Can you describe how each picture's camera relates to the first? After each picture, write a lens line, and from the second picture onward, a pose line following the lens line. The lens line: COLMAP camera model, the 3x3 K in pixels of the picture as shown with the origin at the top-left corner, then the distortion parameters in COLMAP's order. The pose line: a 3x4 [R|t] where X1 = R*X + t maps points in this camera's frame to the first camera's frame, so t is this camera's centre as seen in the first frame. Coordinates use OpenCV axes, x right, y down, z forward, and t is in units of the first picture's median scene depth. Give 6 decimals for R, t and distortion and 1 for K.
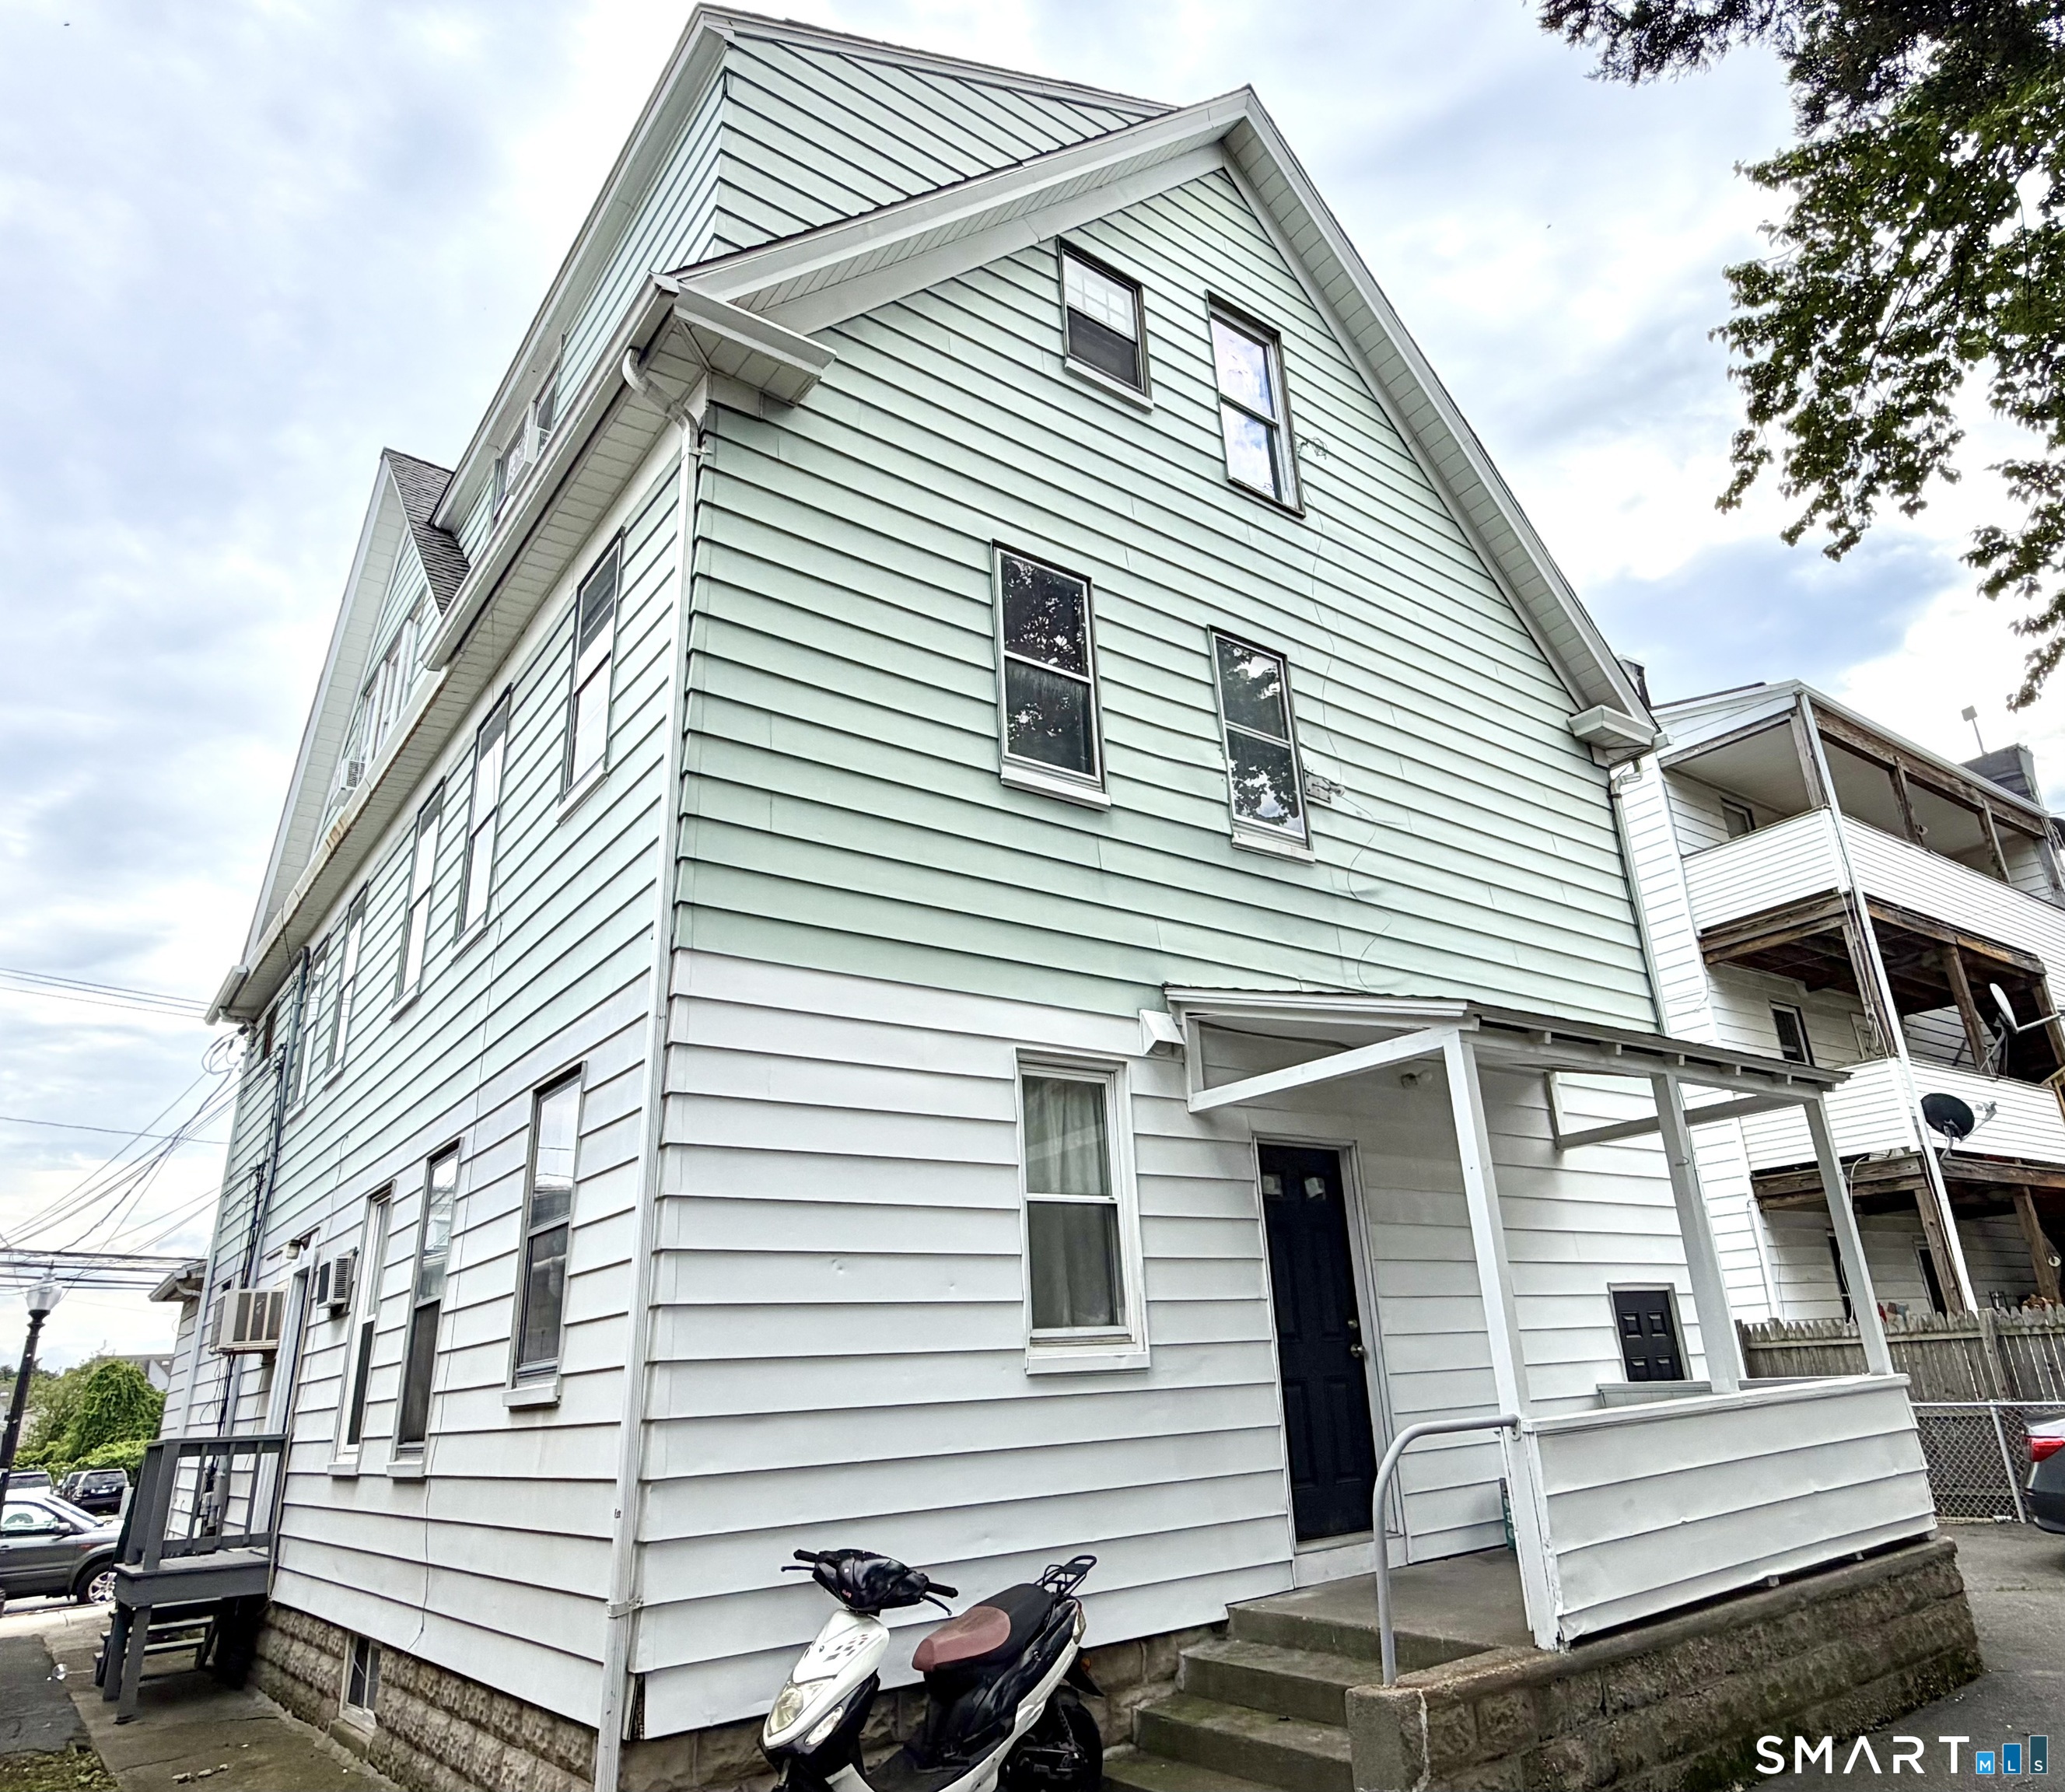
lens RADIAL K [[1294.5, 0, 1032.5], [0, 1294.5, 896.0], [0, 0, 1]] dist [-0.002095, 0.004371]
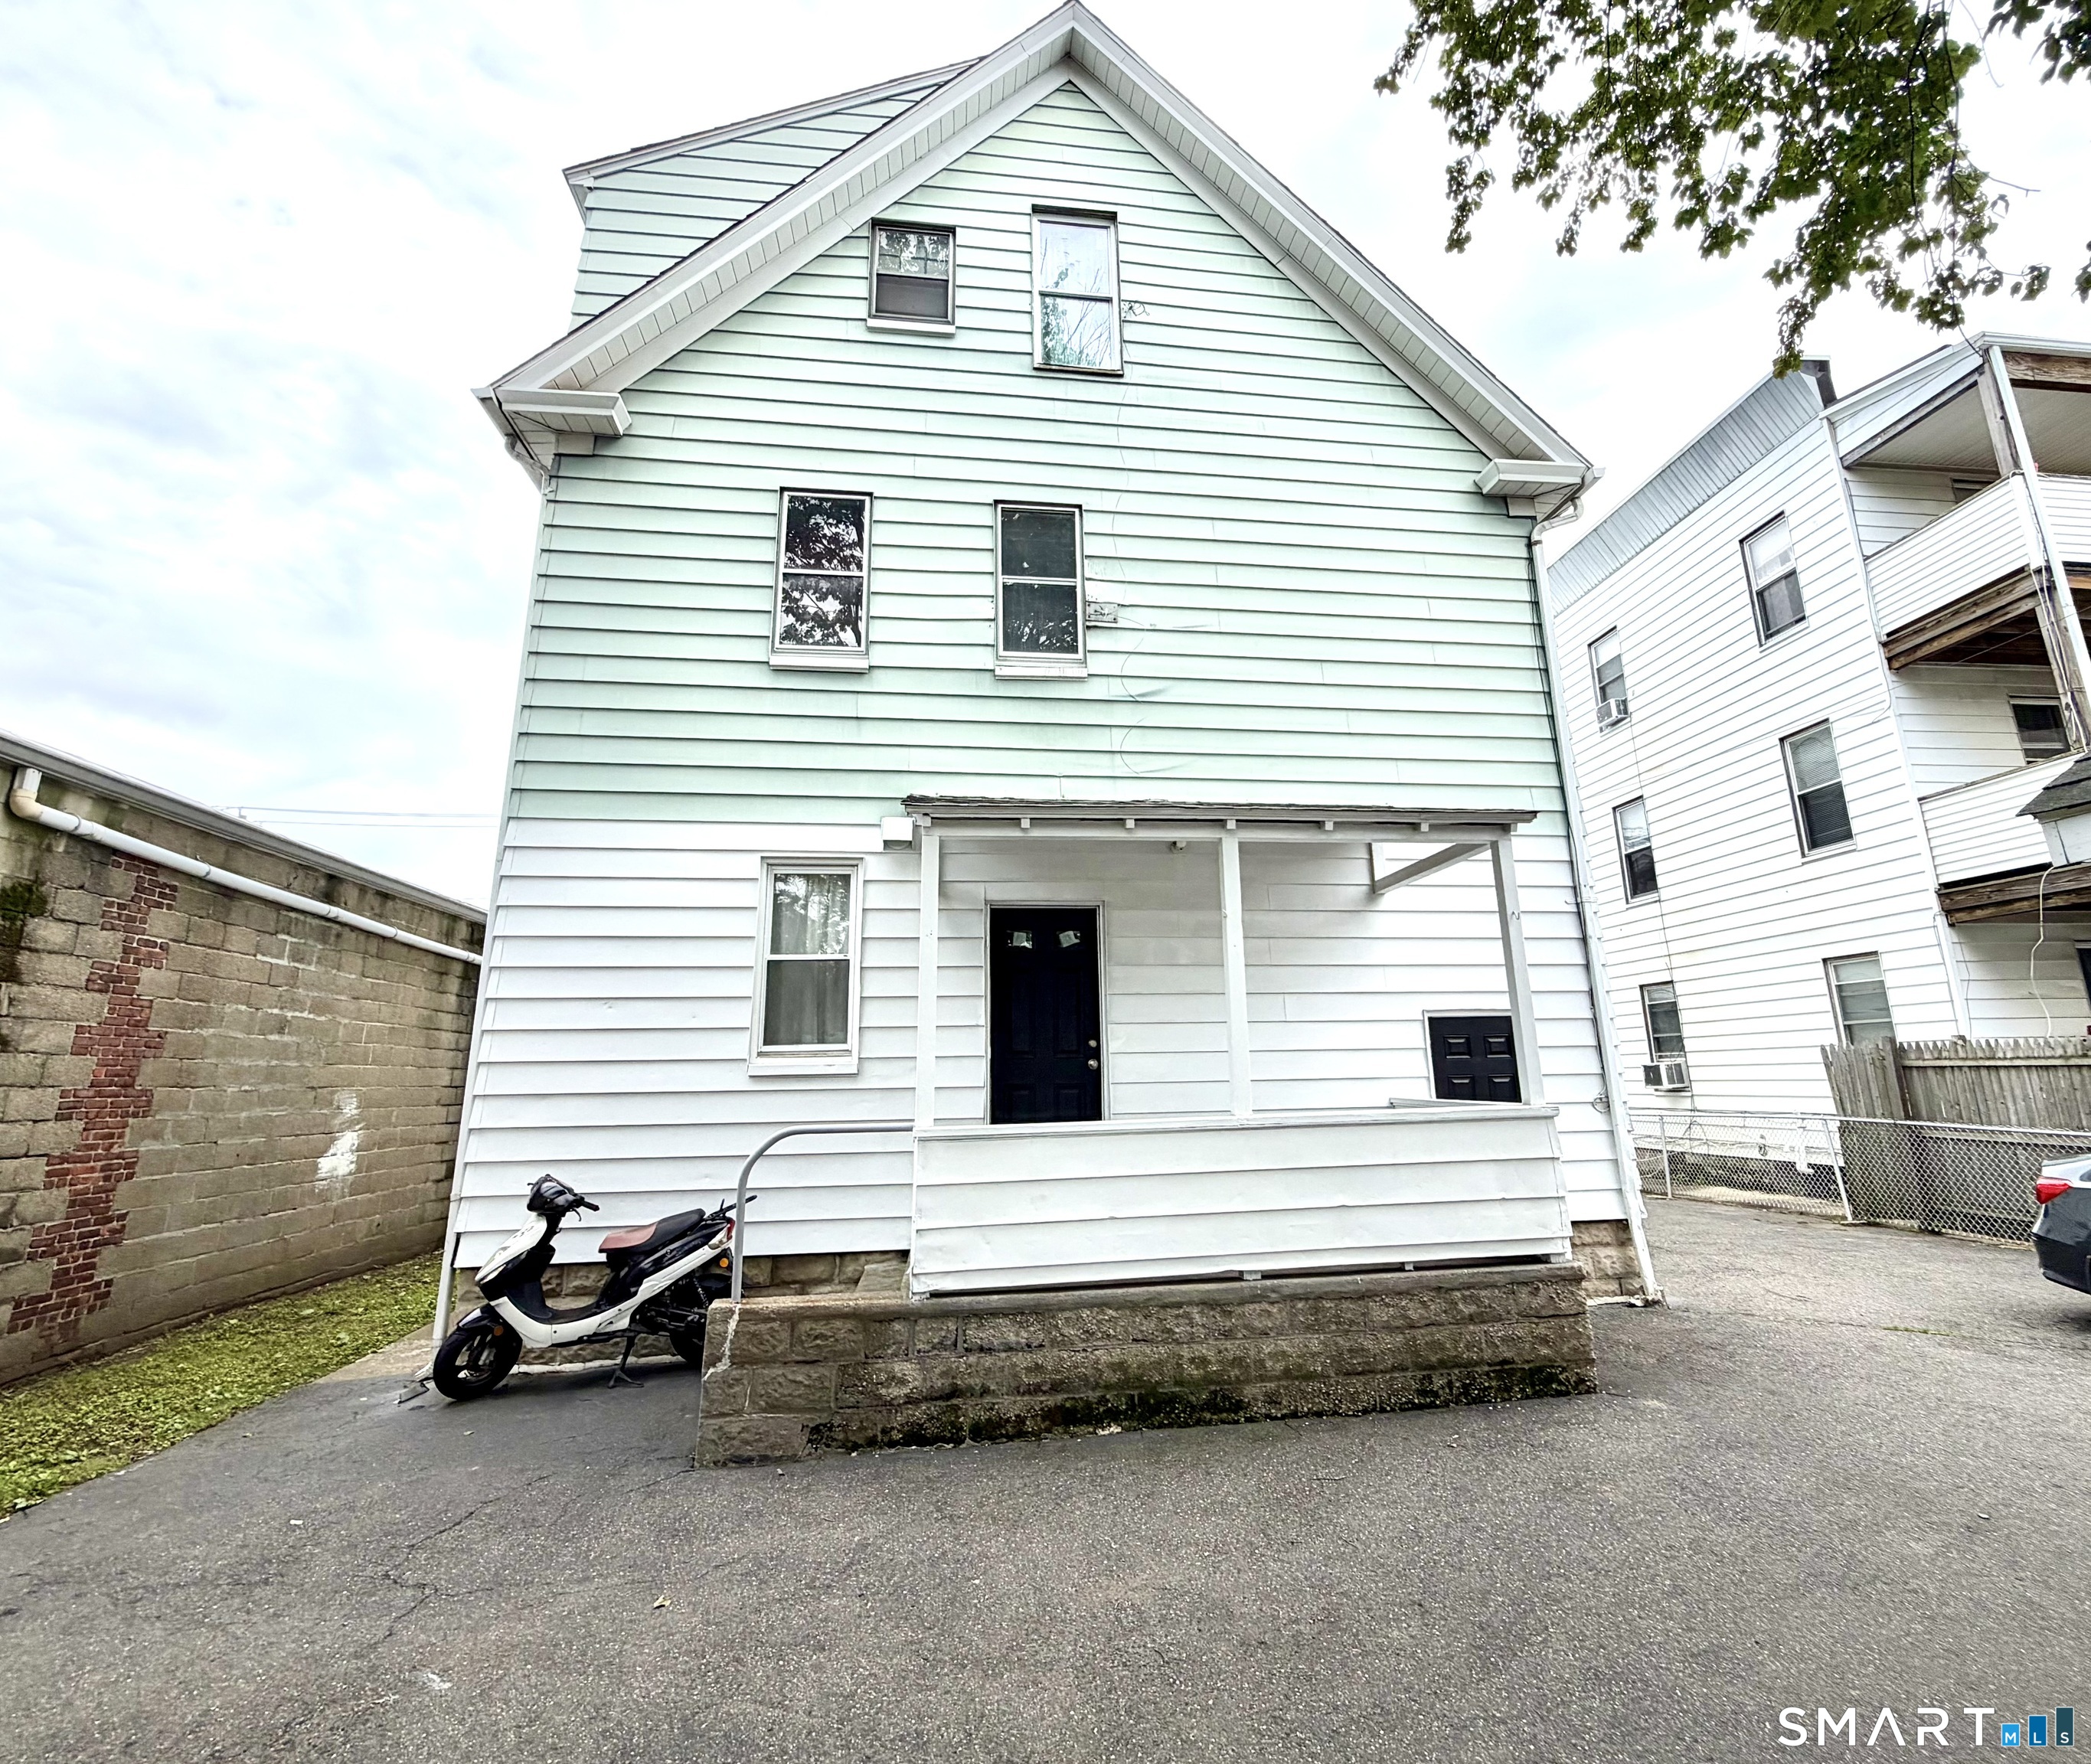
lens RADIAL K [[970.2, 0, 1046.2], [0, 970.2, 815.4], [0, 0, 1]] dist [0.002722, -0.000007]
pose [[0.876148, -0.087320, -0.474067, 0.652831], [0.142634, 0.986379, 0.081926, 0.024336], [0.460456, -0.139398, 0.876669, 0.168765]]
